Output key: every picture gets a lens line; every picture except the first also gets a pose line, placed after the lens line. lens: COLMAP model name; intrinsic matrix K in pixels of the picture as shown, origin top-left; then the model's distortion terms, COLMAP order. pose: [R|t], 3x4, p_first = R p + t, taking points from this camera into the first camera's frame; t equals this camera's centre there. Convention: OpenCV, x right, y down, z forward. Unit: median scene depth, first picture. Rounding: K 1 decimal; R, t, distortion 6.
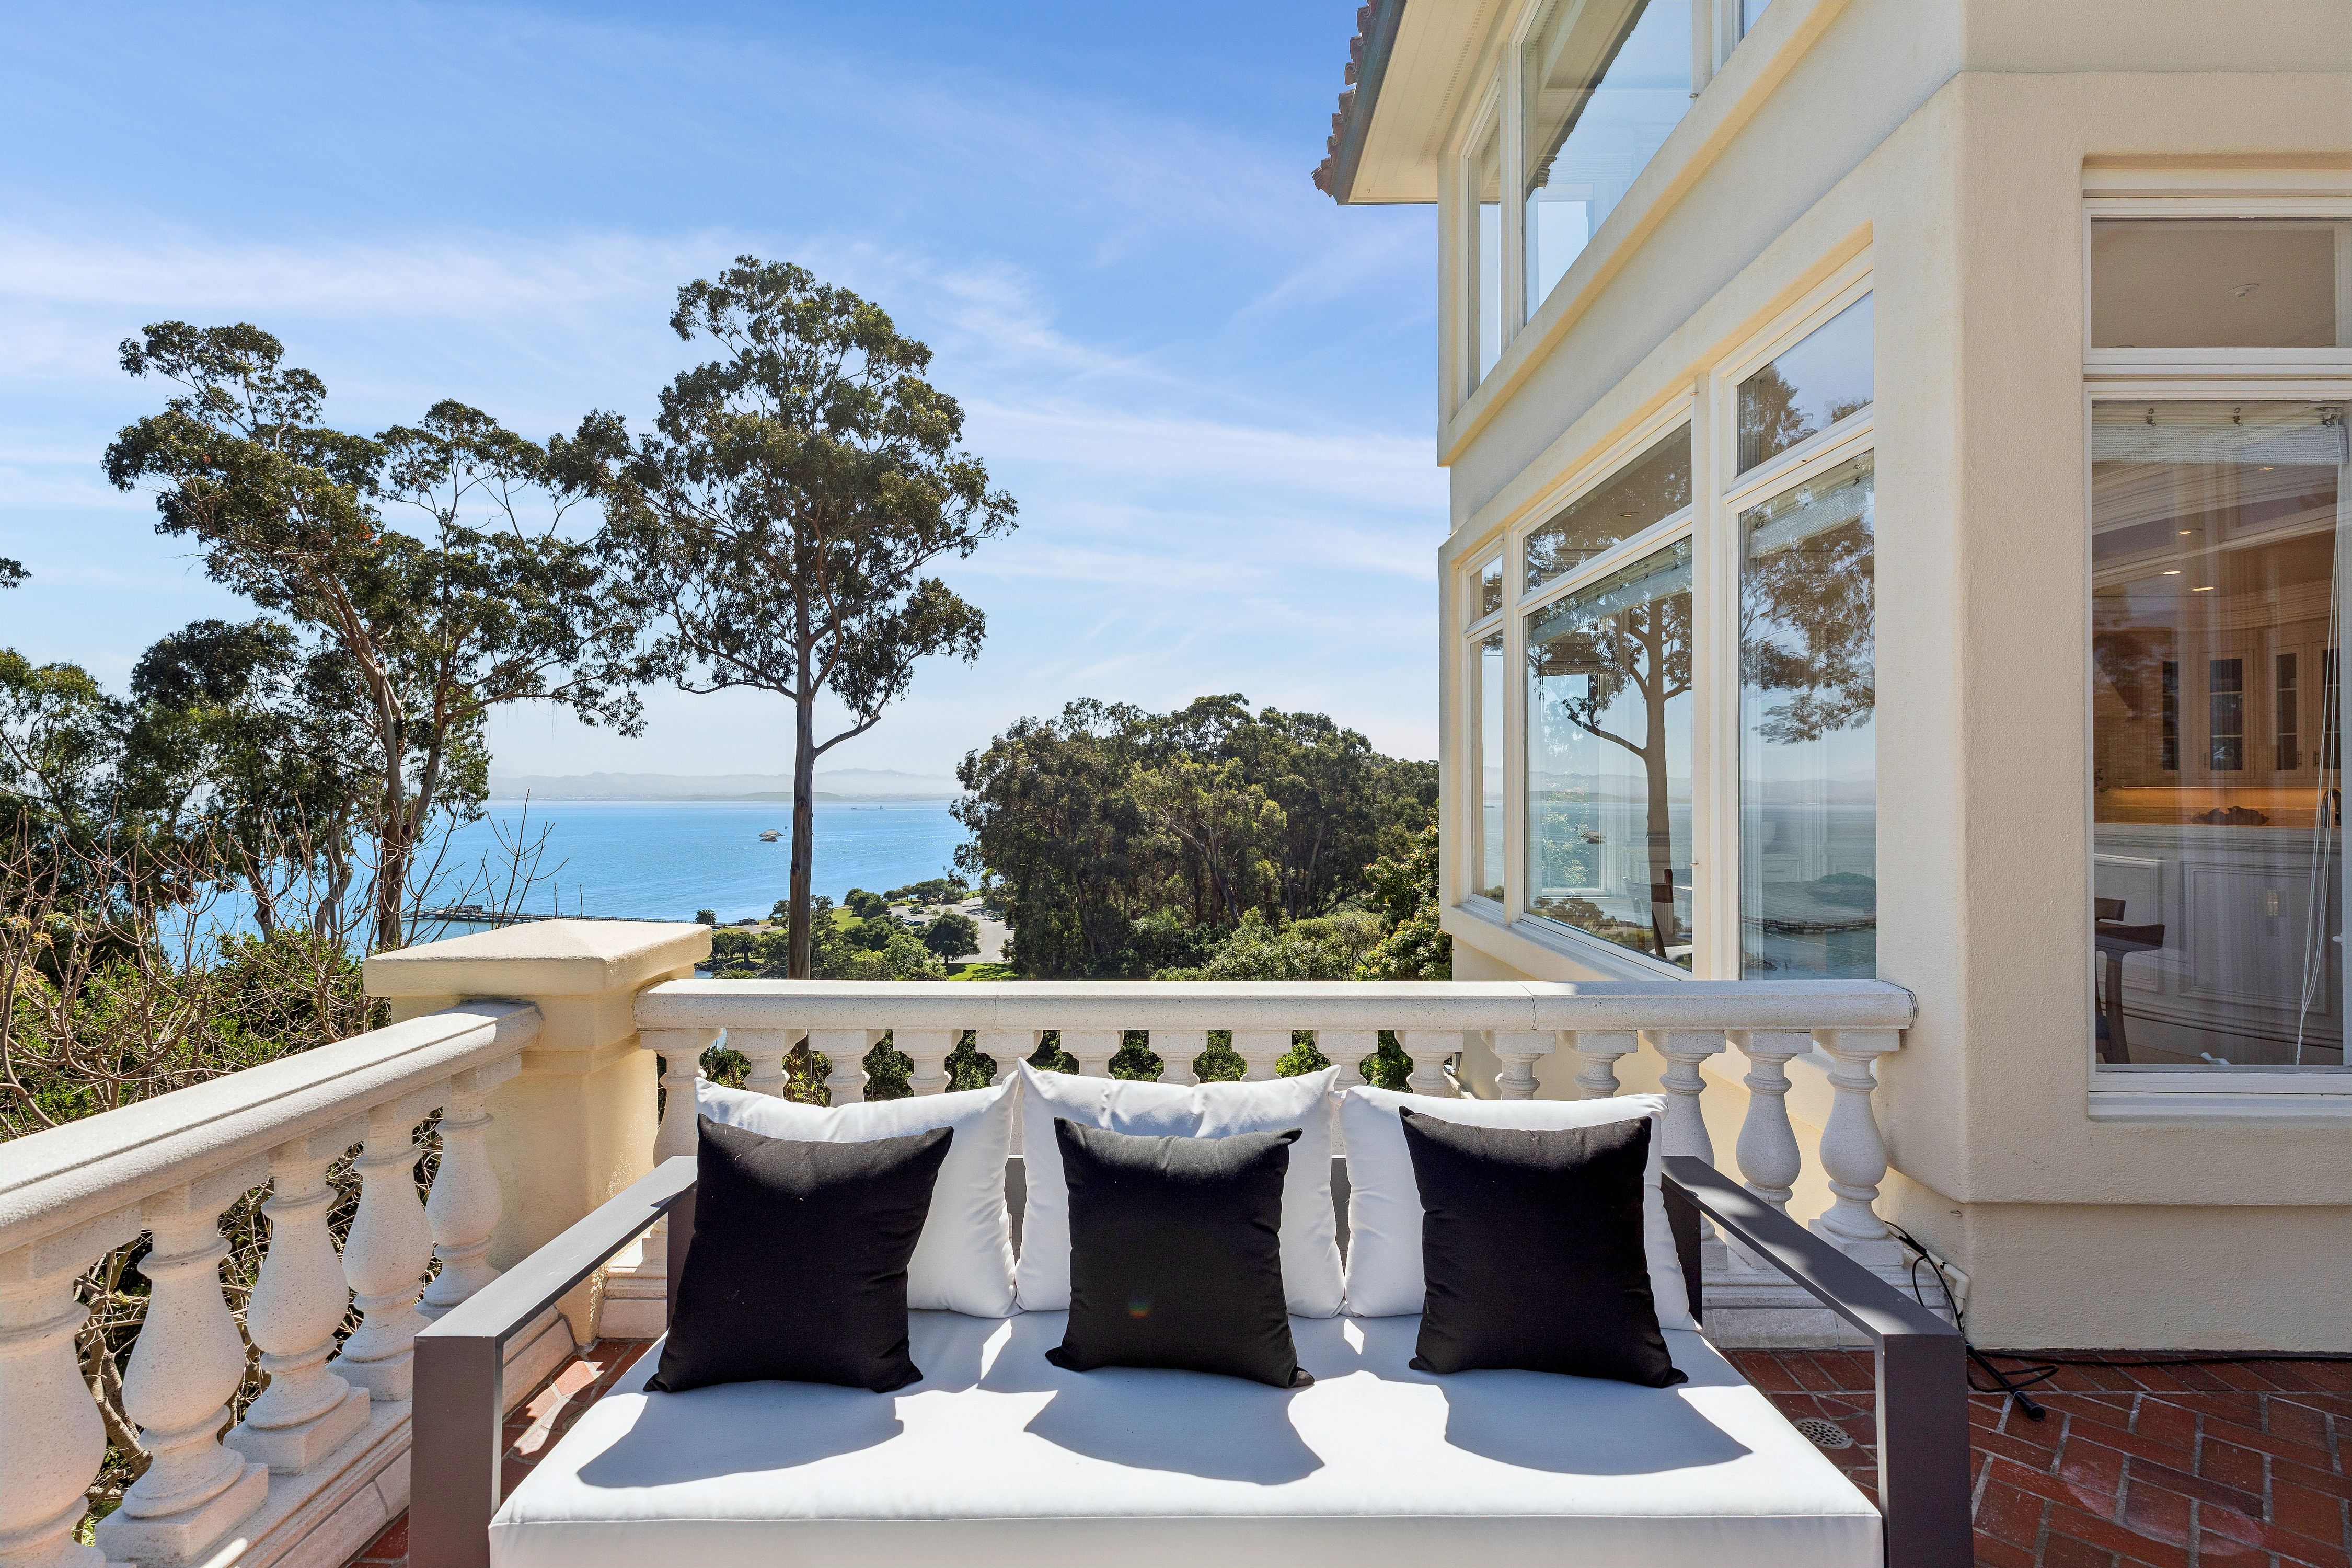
lens RADIAL K [[1052.5, 0, 1165.4], [0, 1052.5, 774.6], [0, 0, 1]] dist [0.007363, -0.000578]
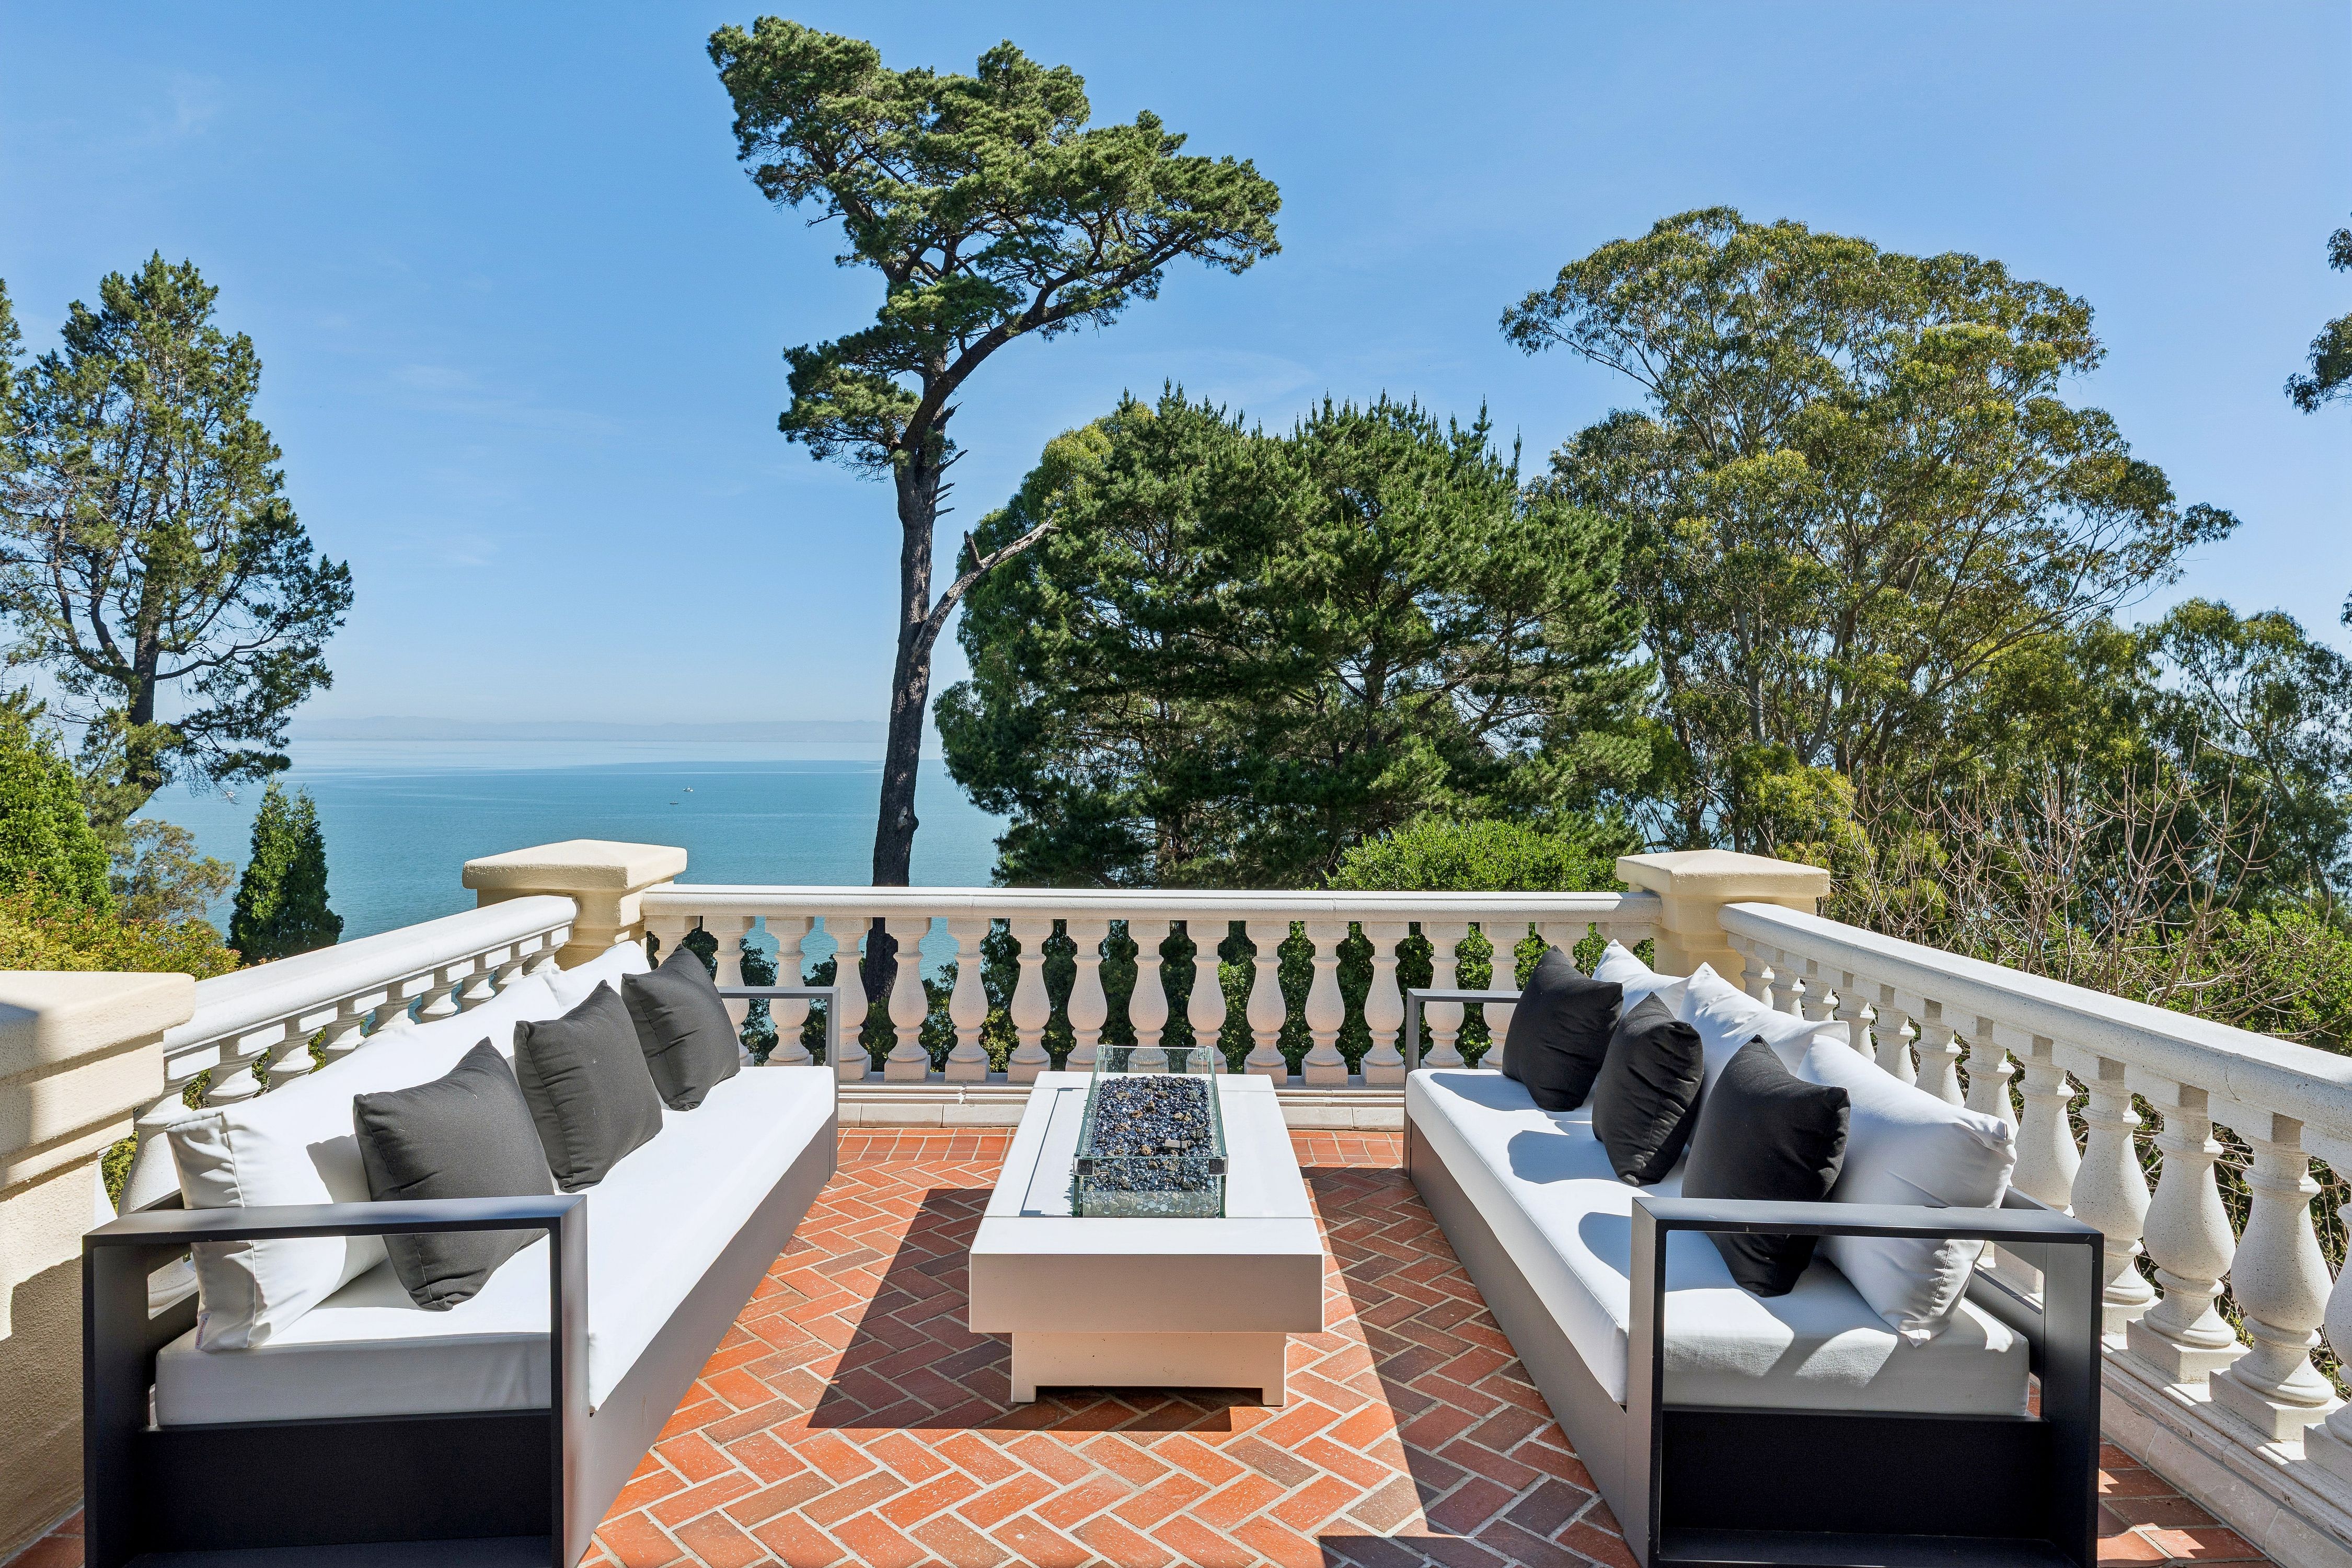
lens RADIAL K [[1332.4, 0, 1162.0], [0, 1332.4, 733.2], [0, 0, 1]] dist [0.006398, 0.002045]
pose [[0.020705, -0.002590, -0.999782, 0.079414], [0.004709, 0.999986, -0.002493, -0.001315], [0.999775, -0.004656, 0.020717, 0.013737]]
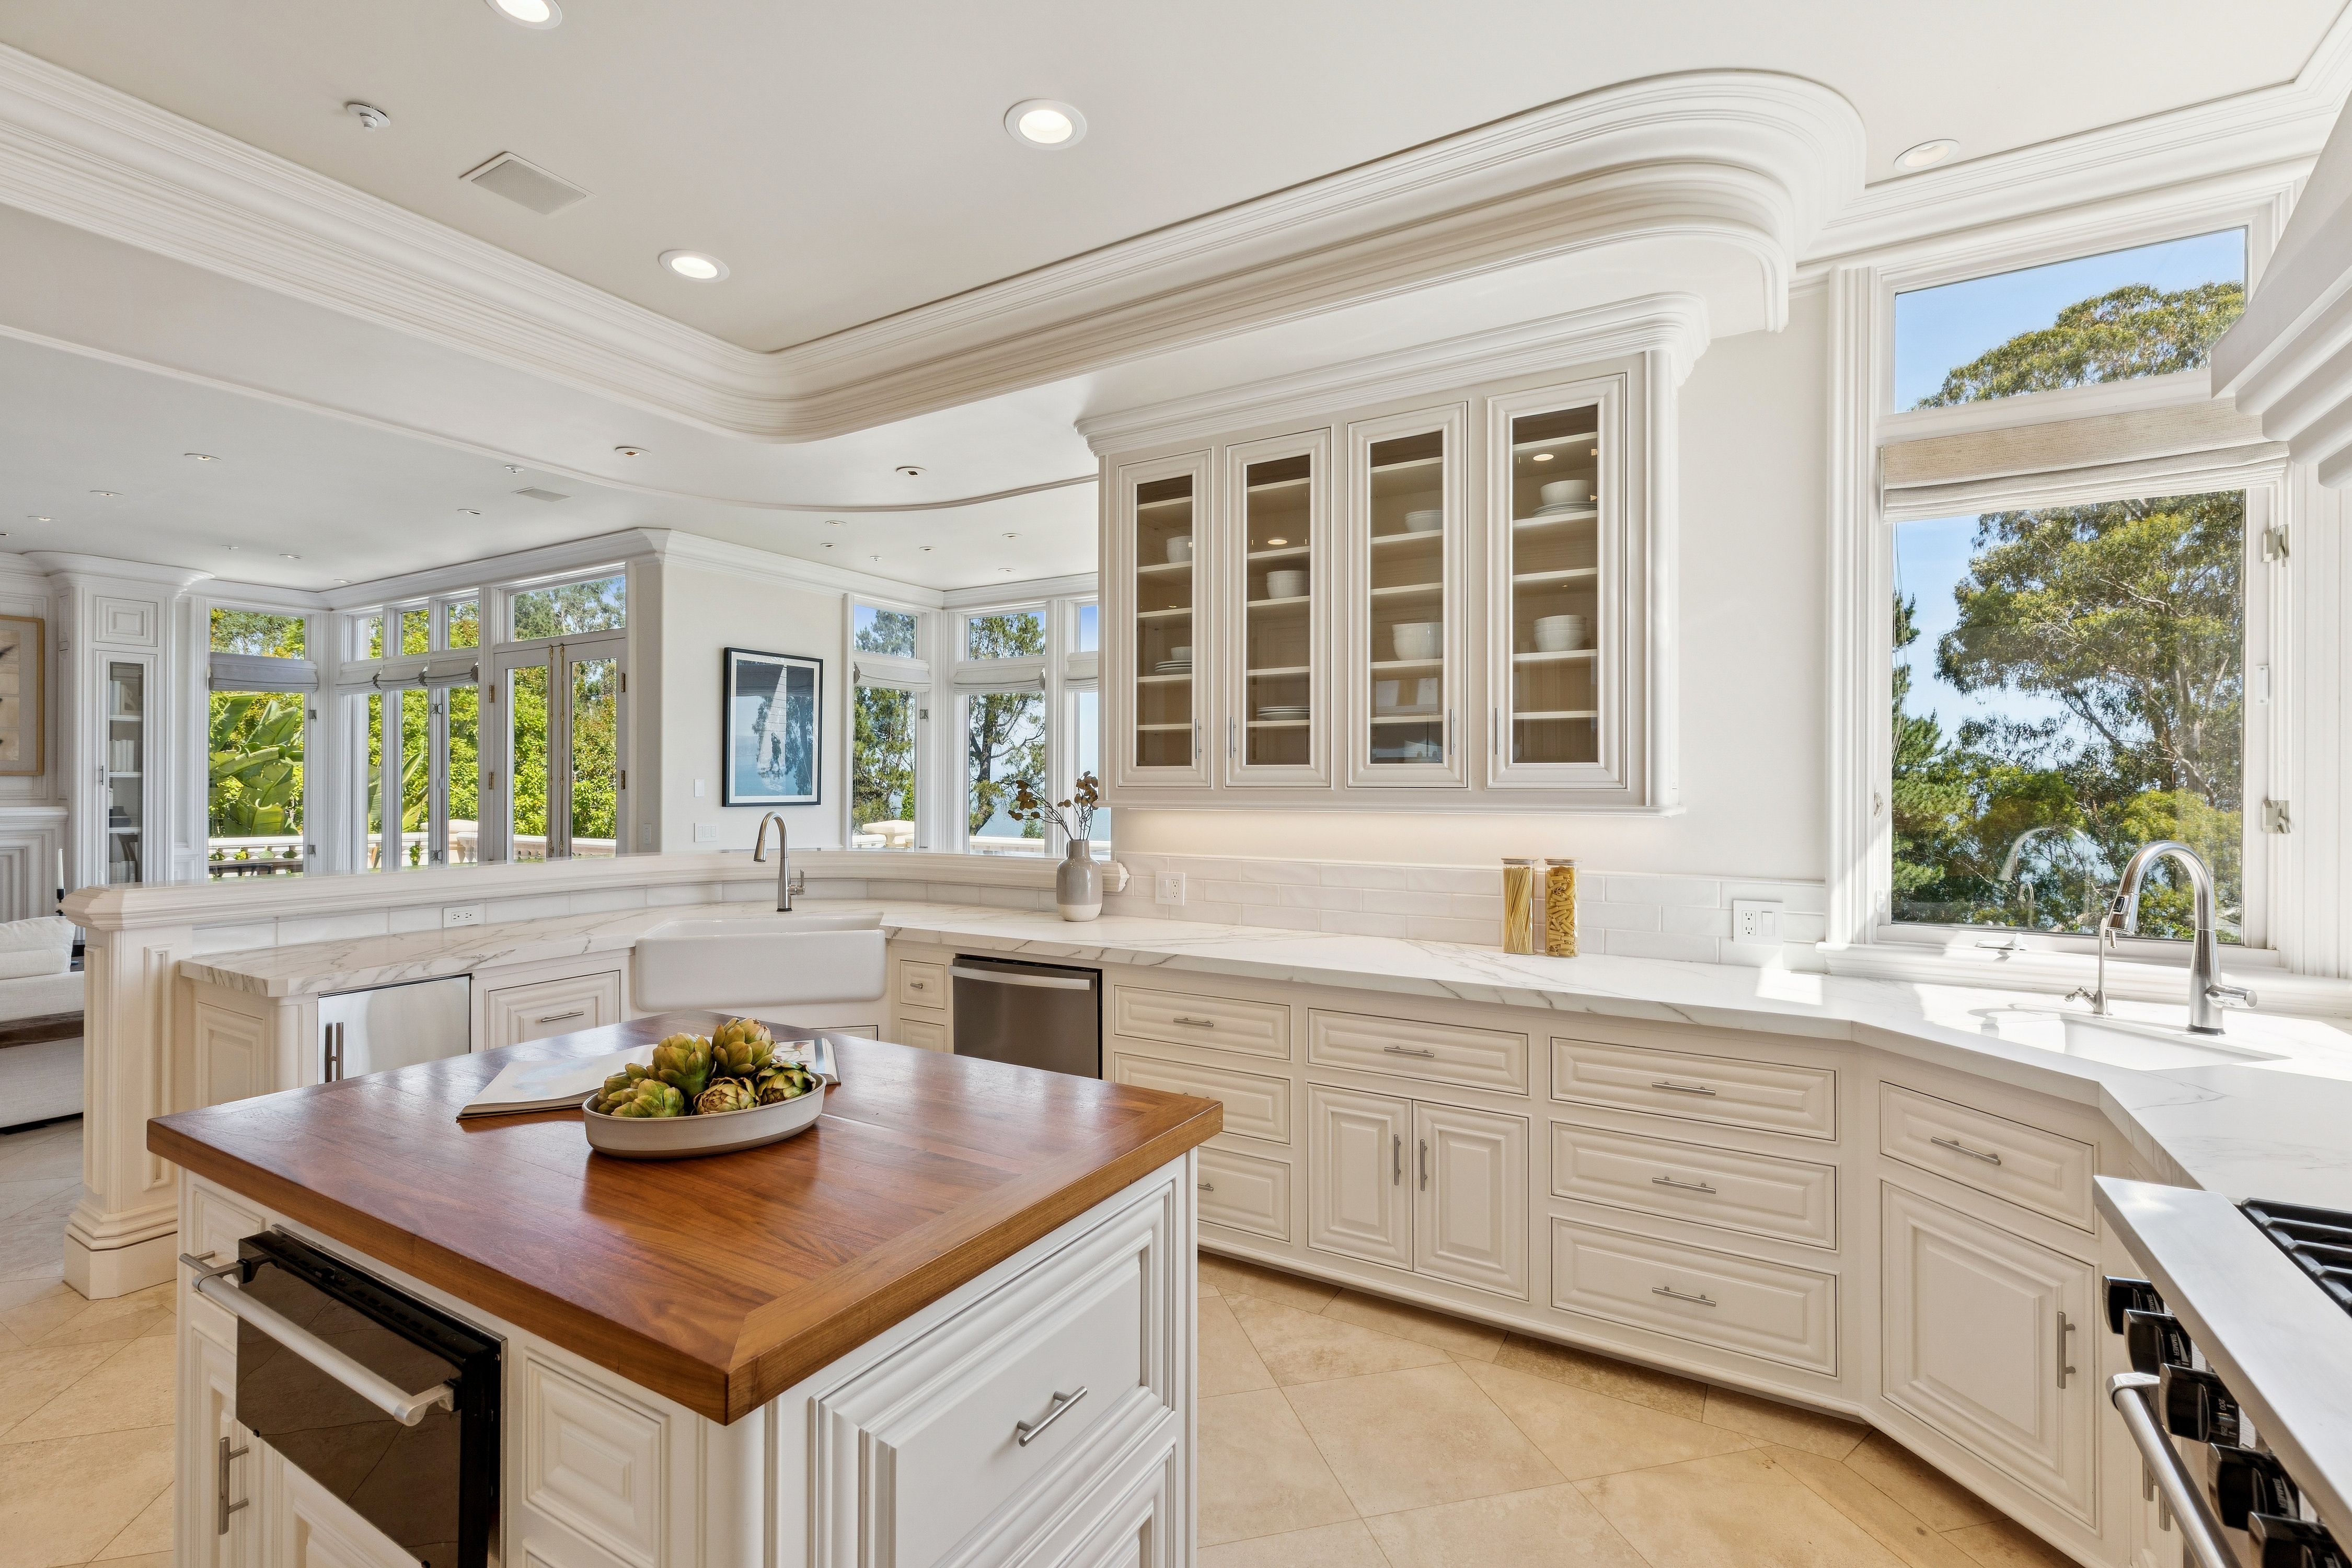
lens RADIAL K [[1052.5, 0, 1165.4], [0, 1052.5, 774.6], [0, 0, 1]] dist [0.007363, -0.000578]
pose [[-0.506445, -0.007332, -0.862241, 0.192991], [0.009107, 0.999863, -0.013851, -0.000808], [0.862224, -0.014868, -0.506309, 0.193687]]
